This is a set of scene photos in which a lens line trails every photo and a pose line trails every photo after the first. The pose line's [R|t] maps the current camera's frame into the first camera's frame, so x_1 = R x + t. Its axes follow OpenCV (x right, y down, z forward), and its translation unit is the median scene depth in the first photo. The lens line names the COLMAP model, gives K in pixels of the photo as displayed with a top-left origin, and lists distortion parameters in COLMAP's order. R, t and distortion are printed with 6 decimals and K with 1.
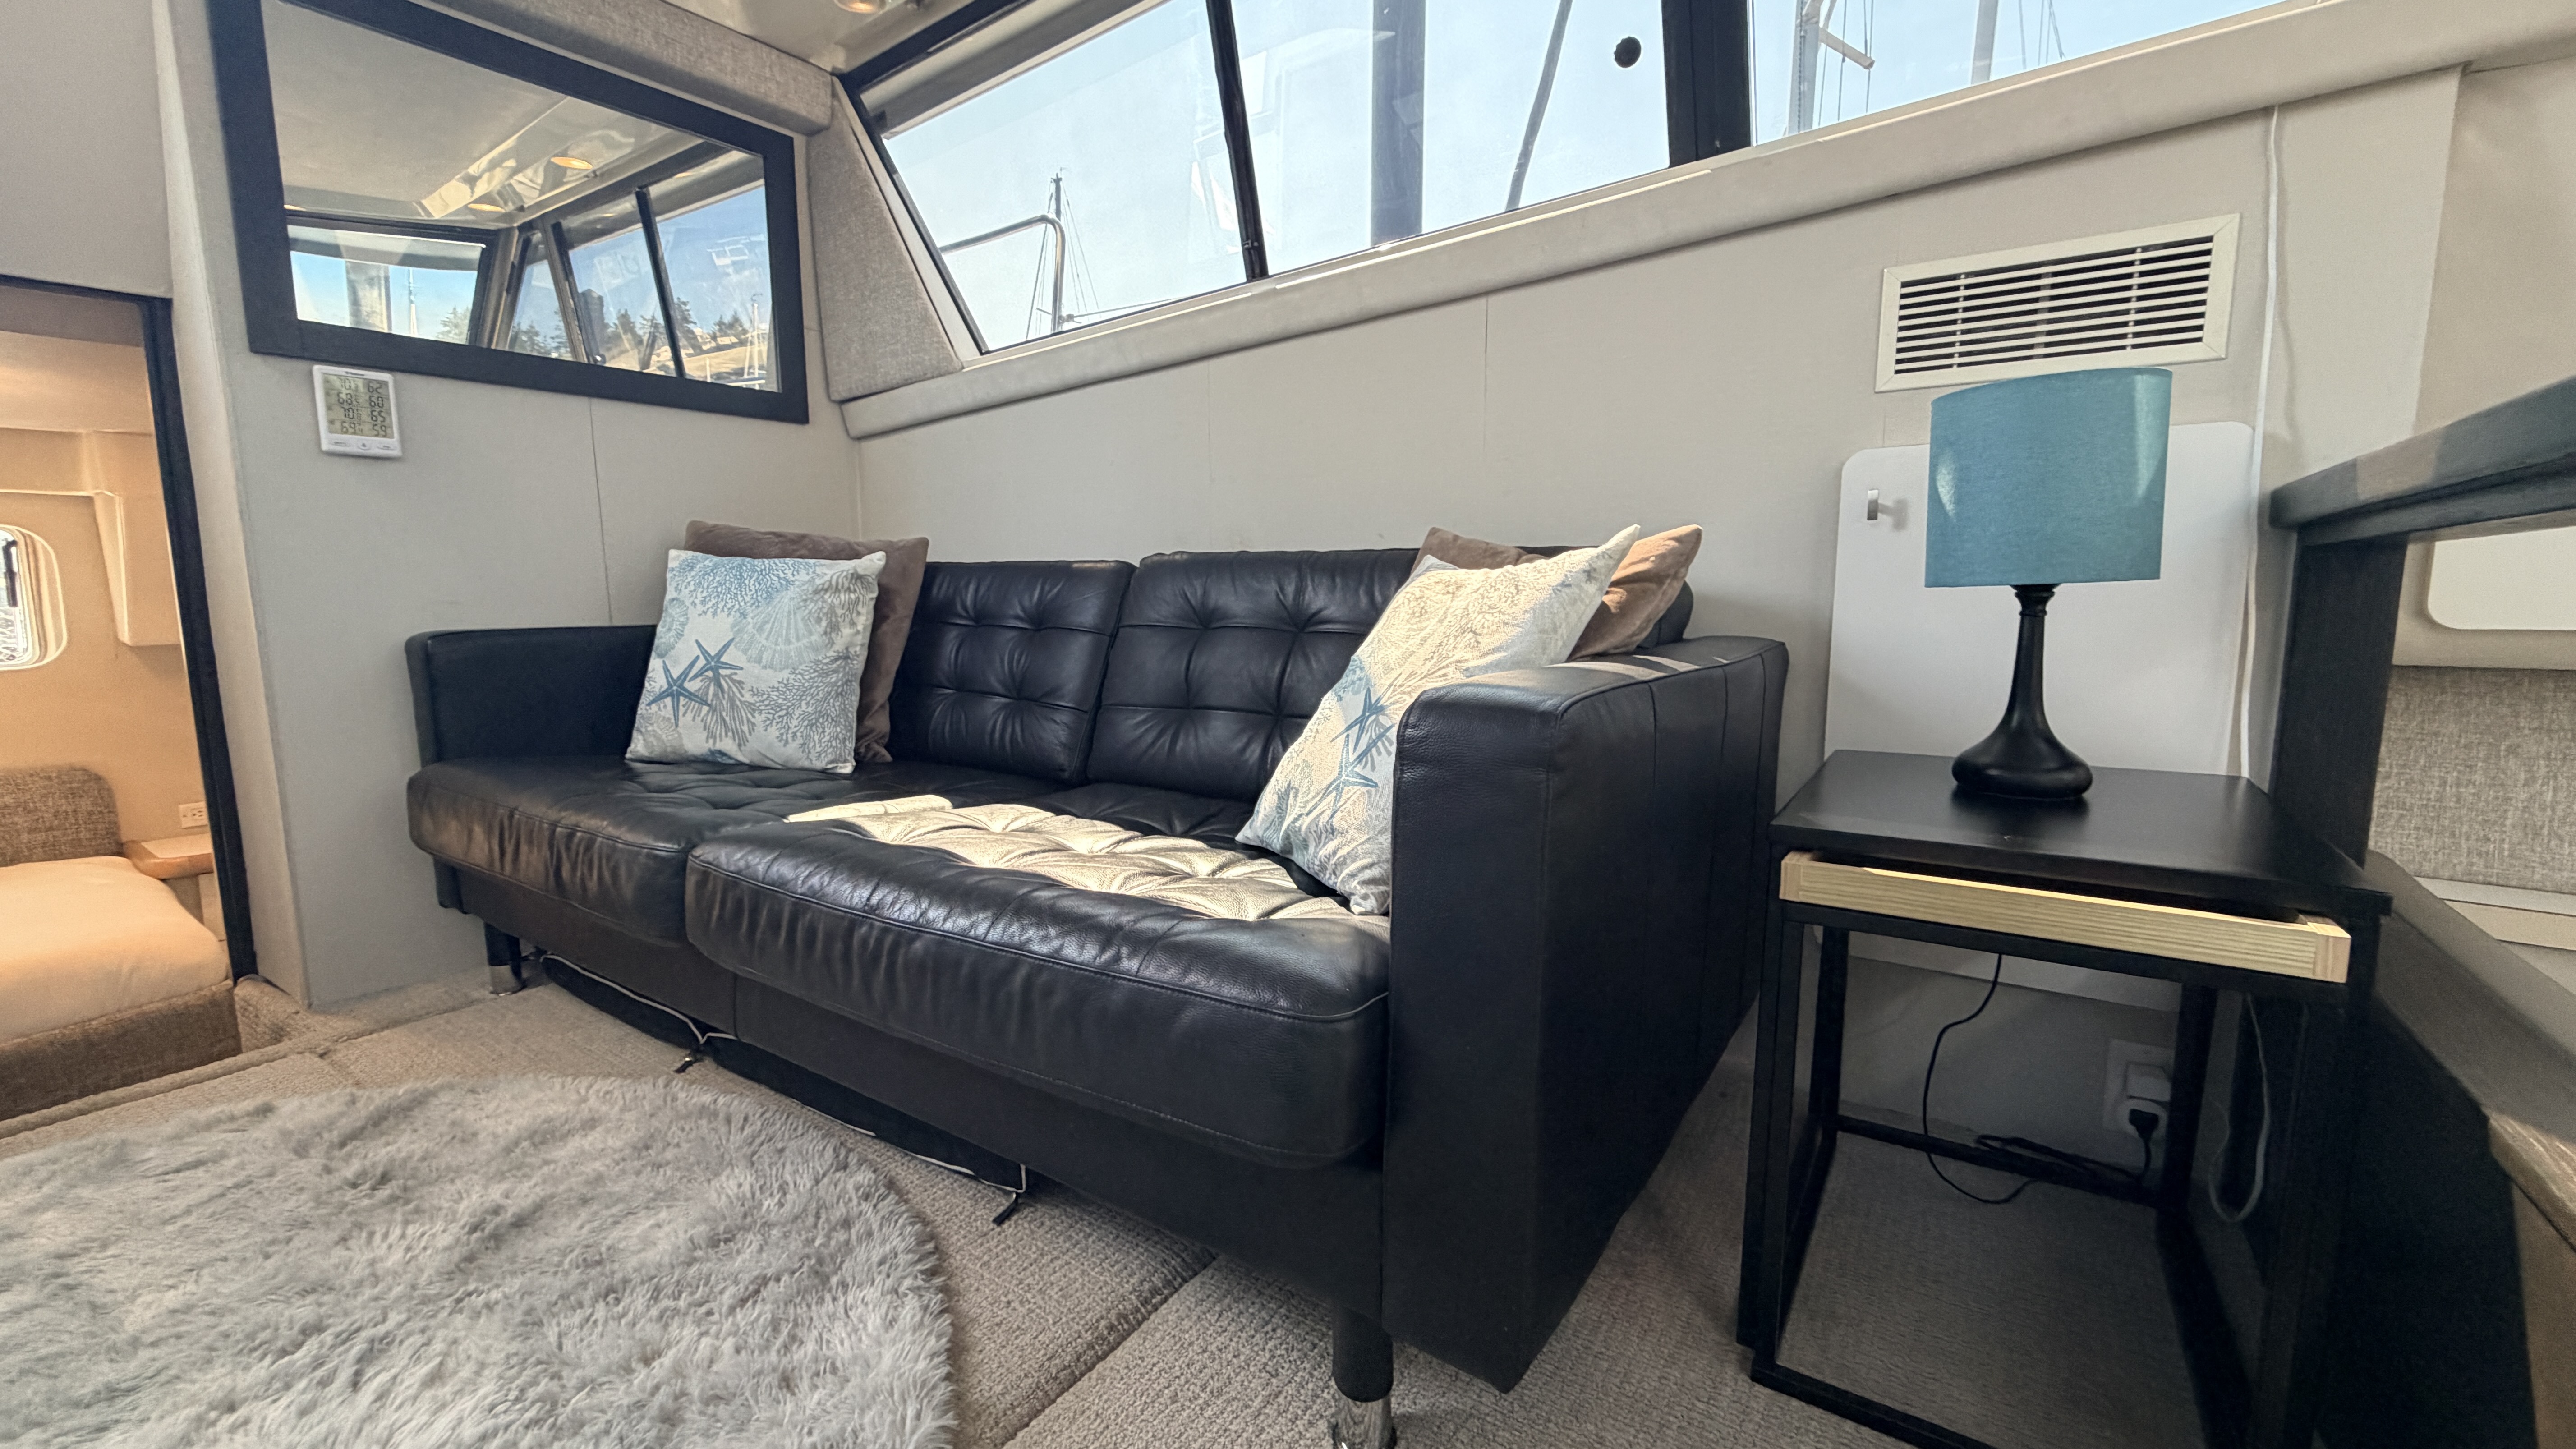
lens RADIAL K [[1028.7, 0, 1284.8], [0, 1028.7, 719.6], [0, 0, 1]] dist [0.000979, -0.000715]
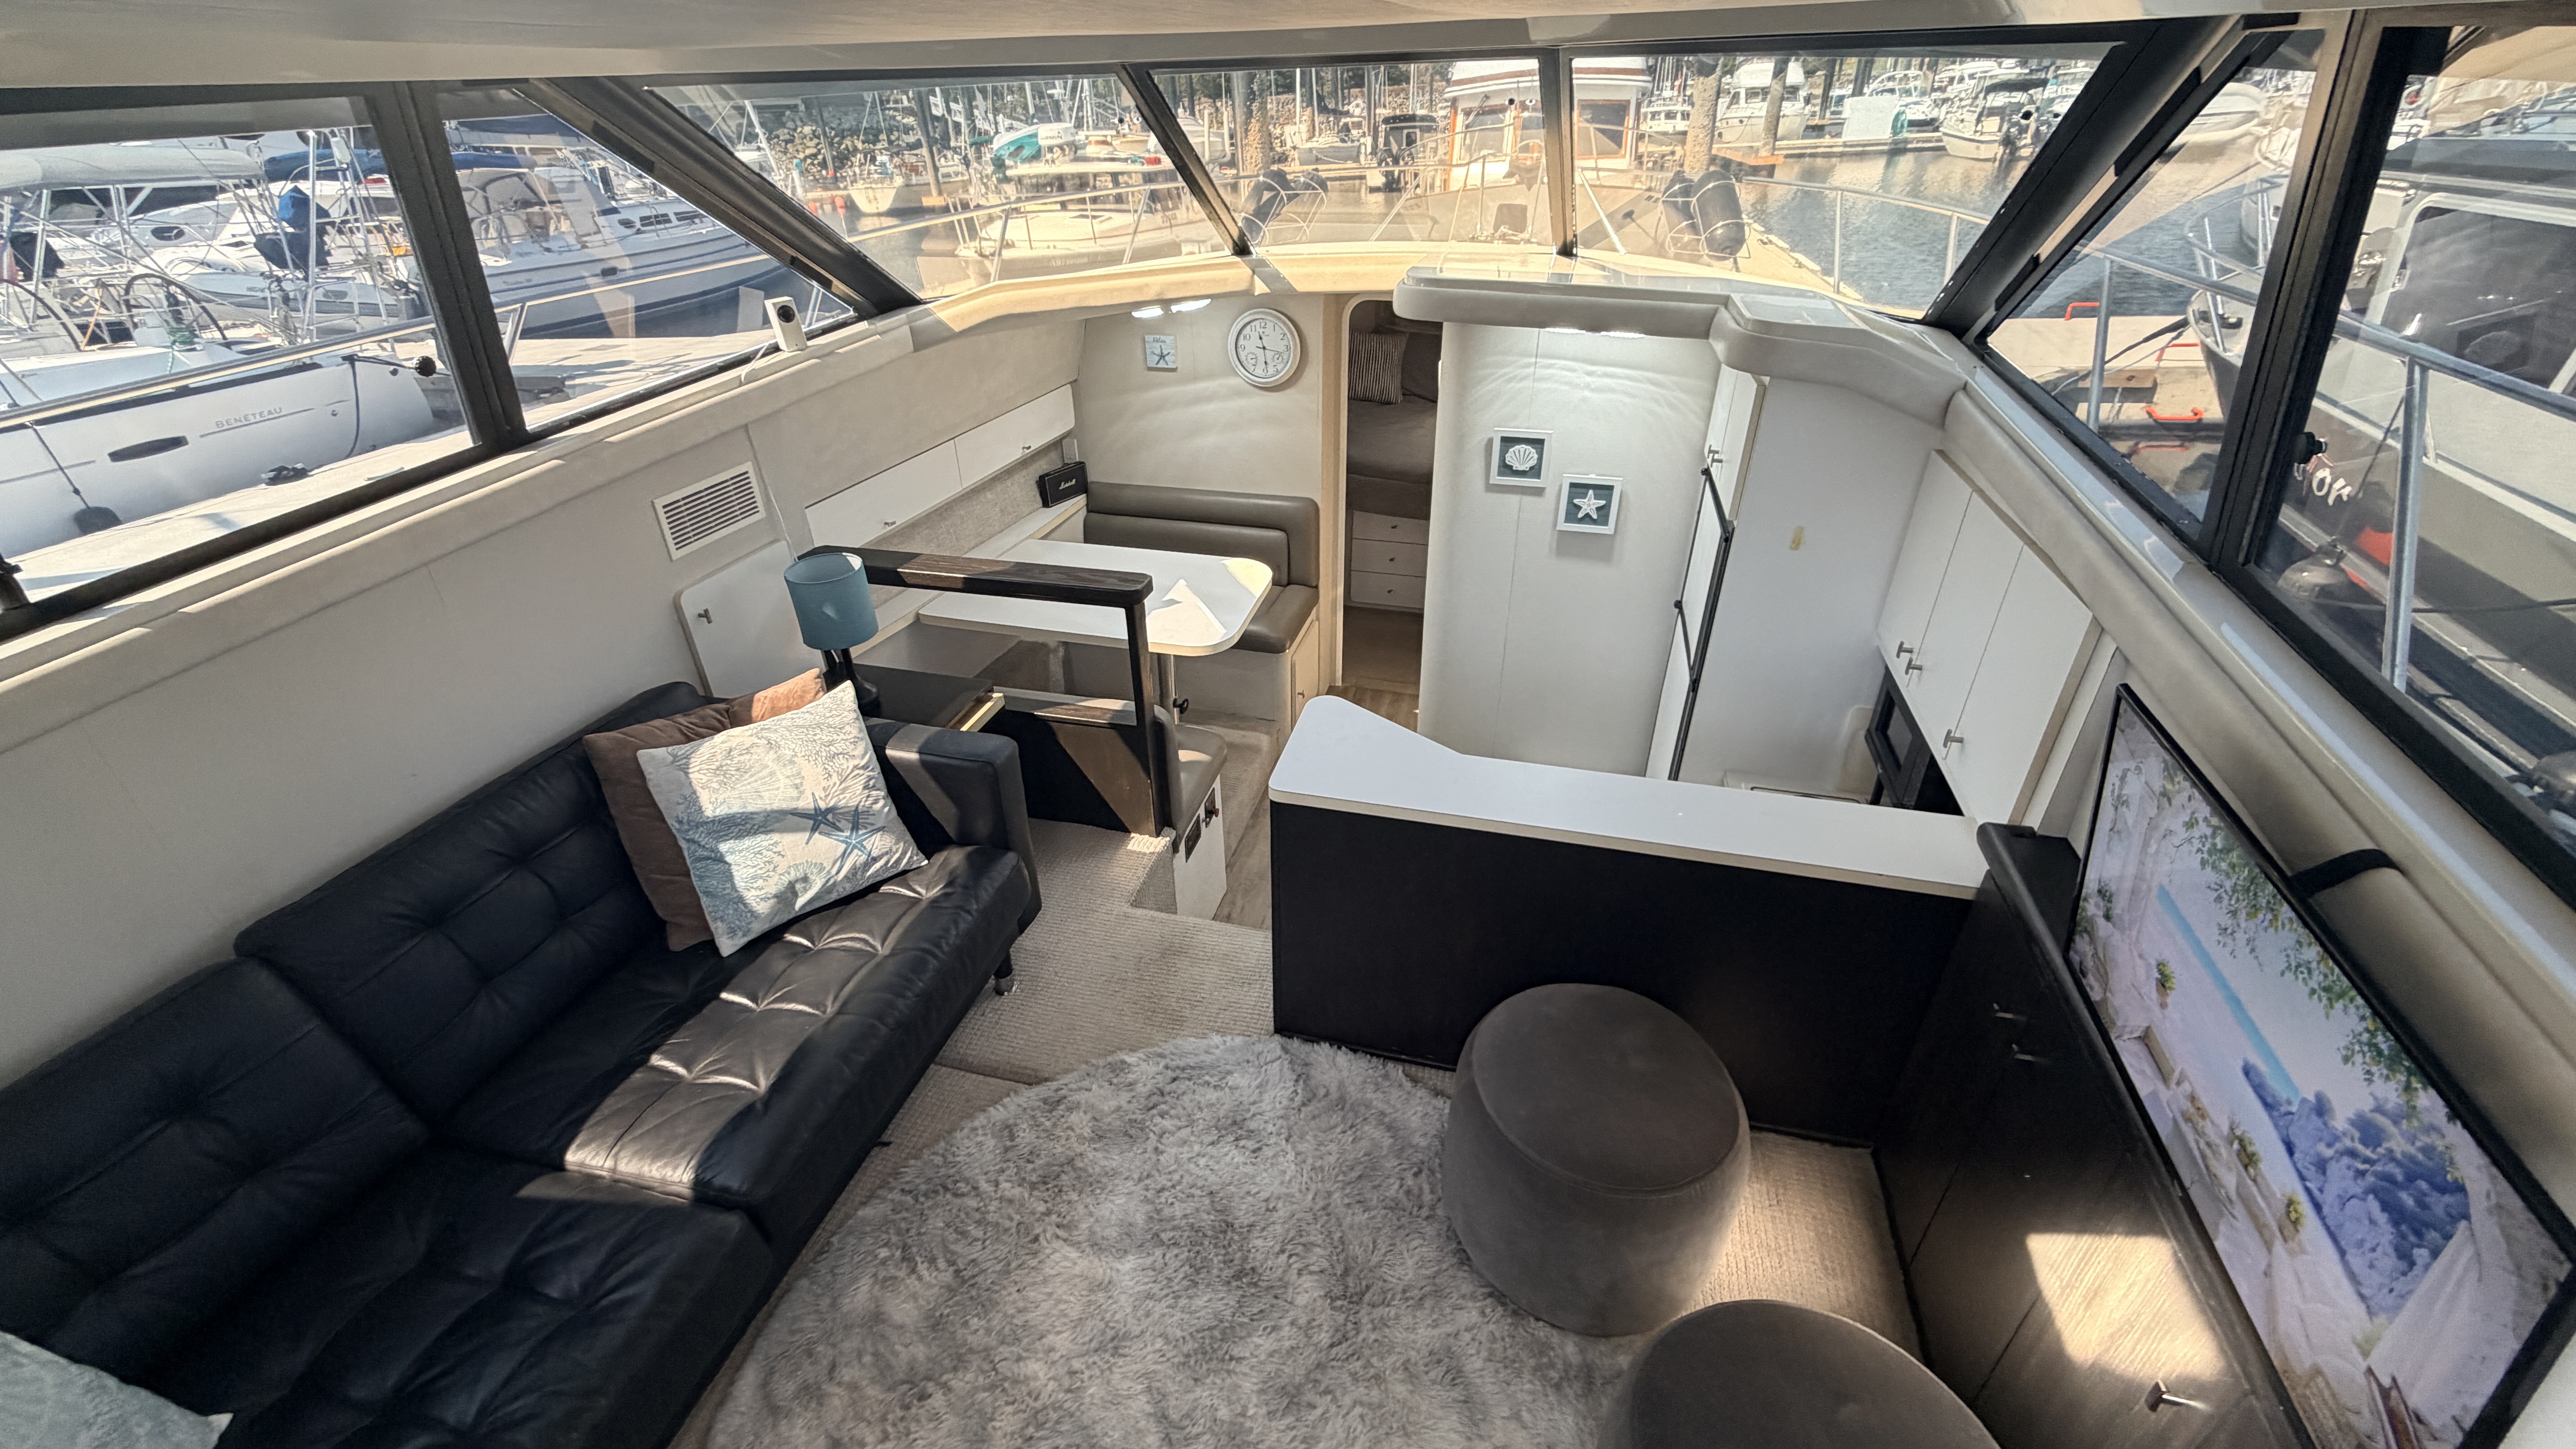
lens RADIAL K [[1028.7, 0, 1284.8], [0, 1028.7, 719.6], [0, 0, 1]] dist [0.000979, -0.000715]
pose [[-0.337983, -0.466872, 0.817189, -1.748250], [0.134638, 0.835370, 0.532944, -1.092545], [-0.931472, 0.290151, -0.219483, 0.529731]]
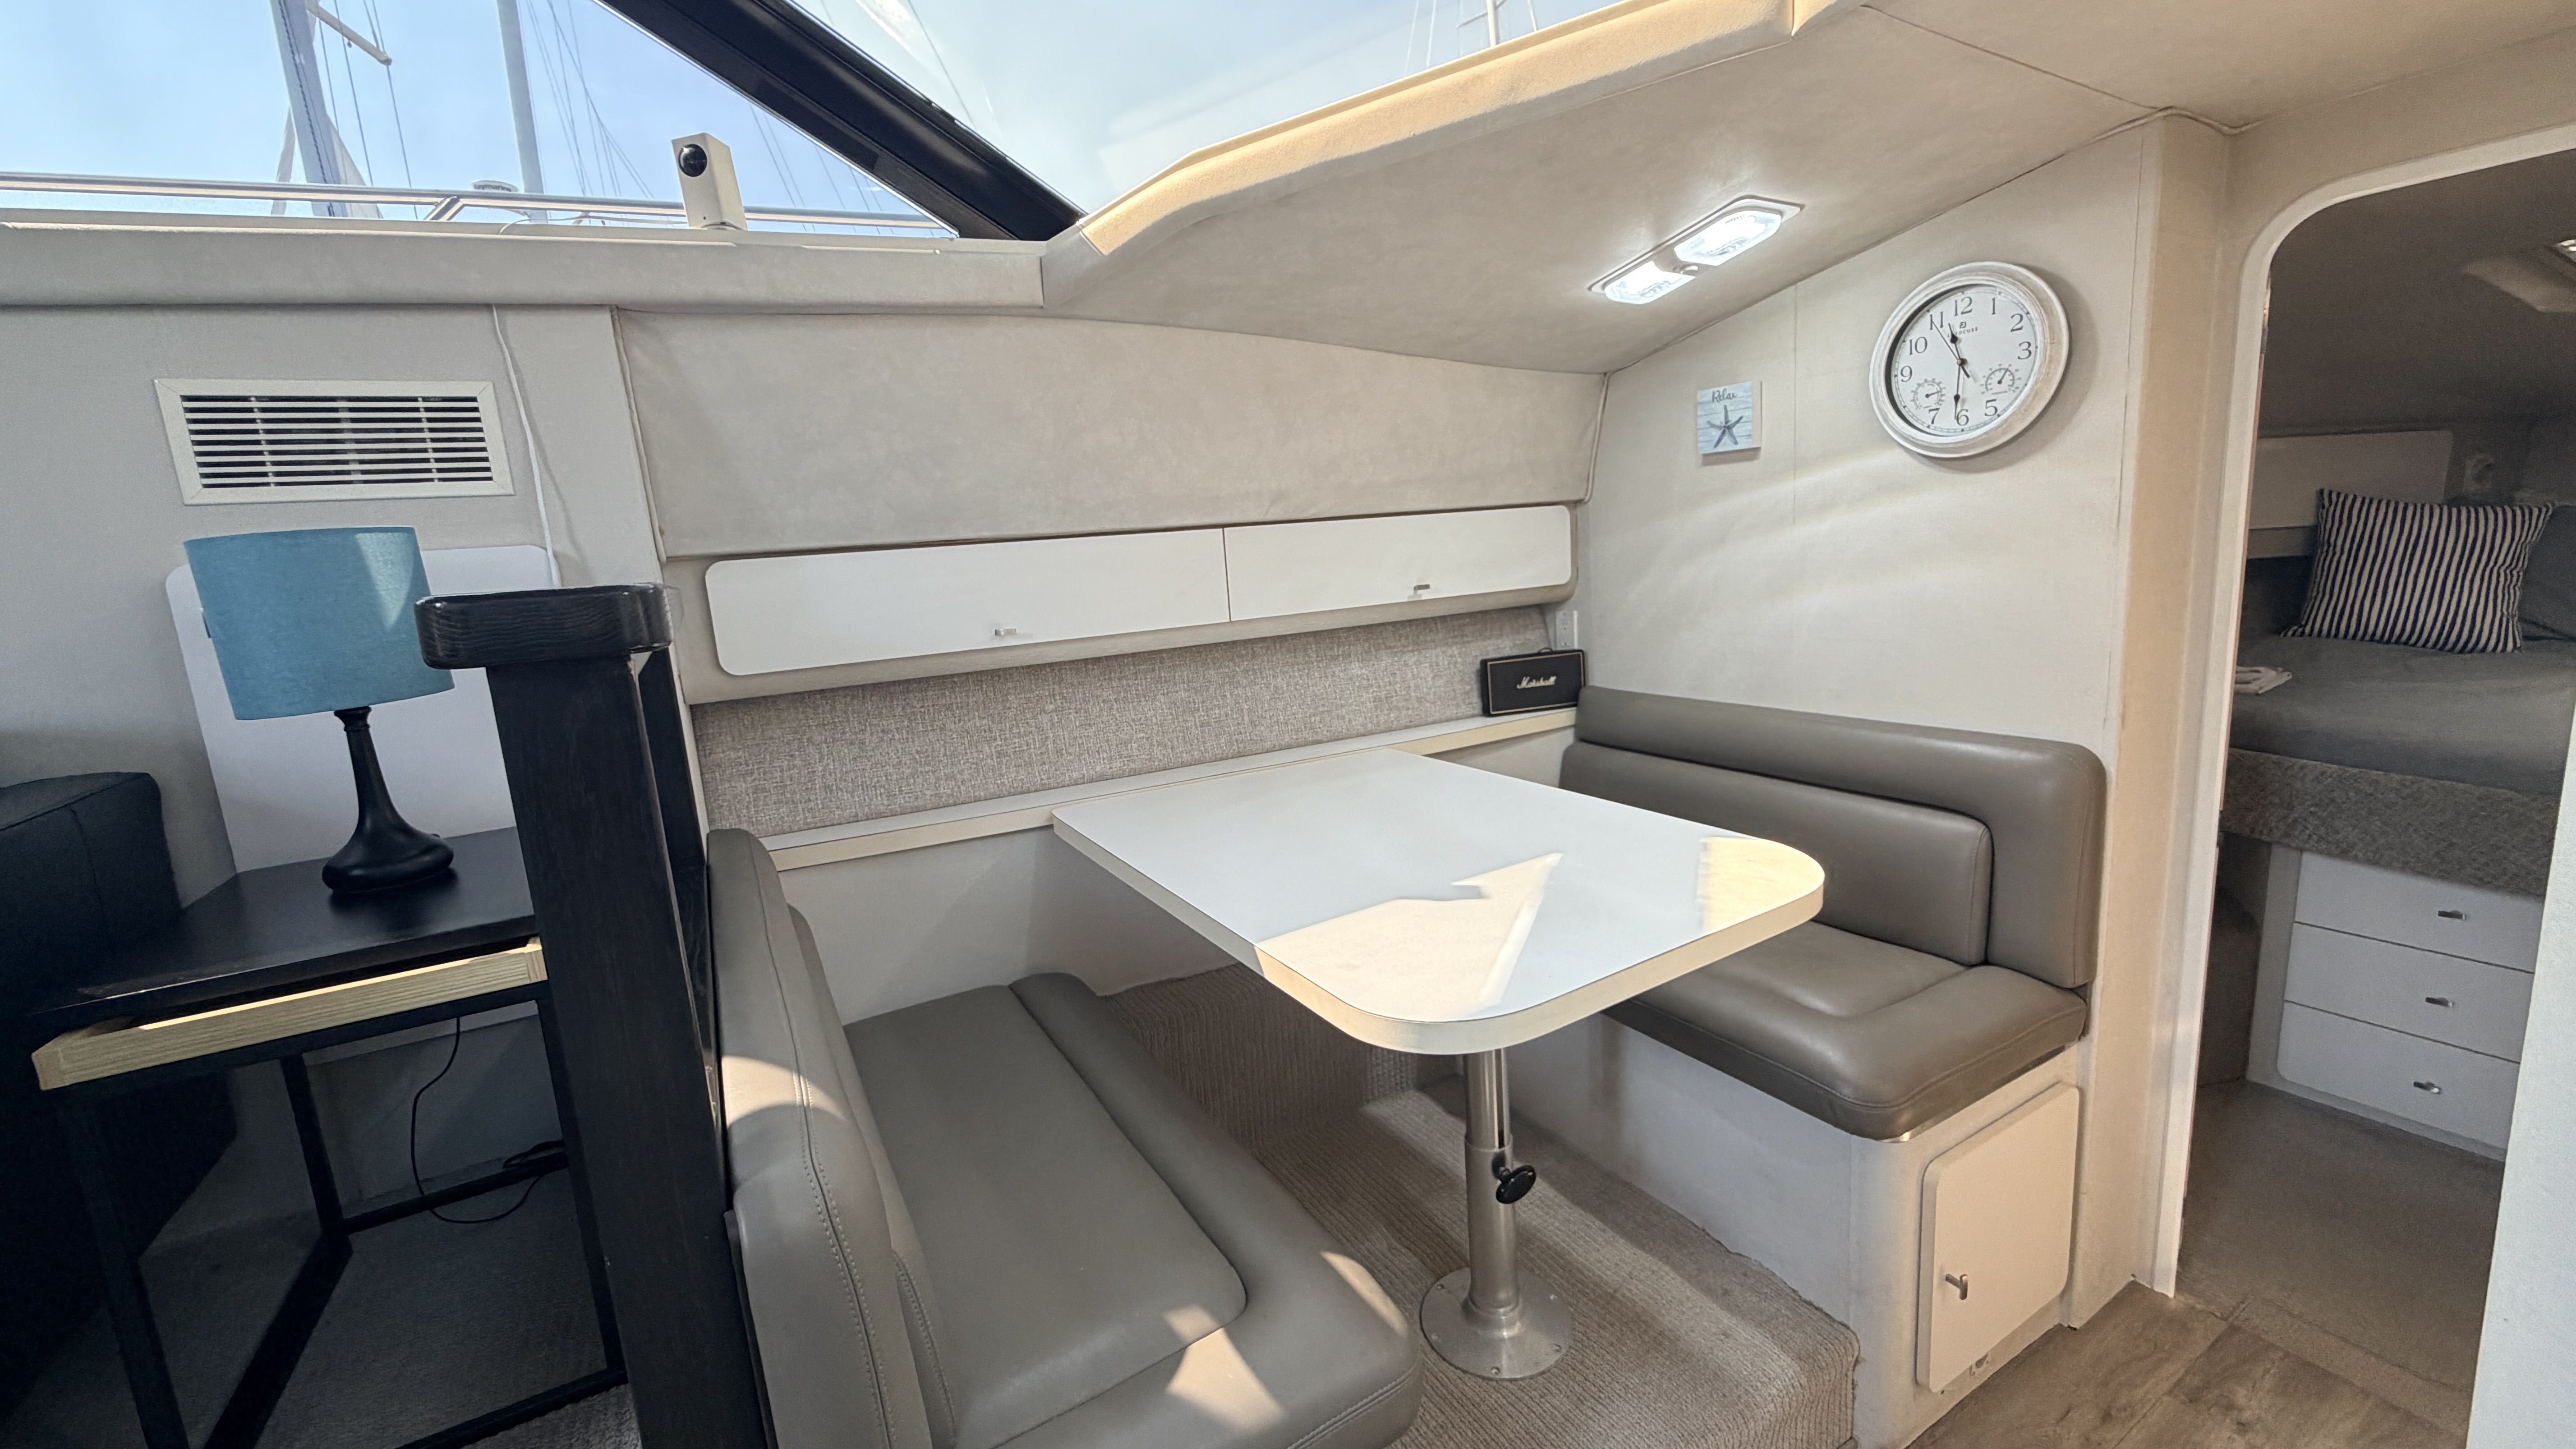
lens RADIAL K [[1028.7, 0, 1284.8], [0, 1028.7, 719.6], [0, 0, 1]] dist [0.000979, -0.000715]
pose [[0.432564, -0.179635, 0.883527, 0.152968], [0.183903, 0.976928, 0.108589, -0.043065], [-0.882649, 0.115511, 0.455619, -0.387843]]
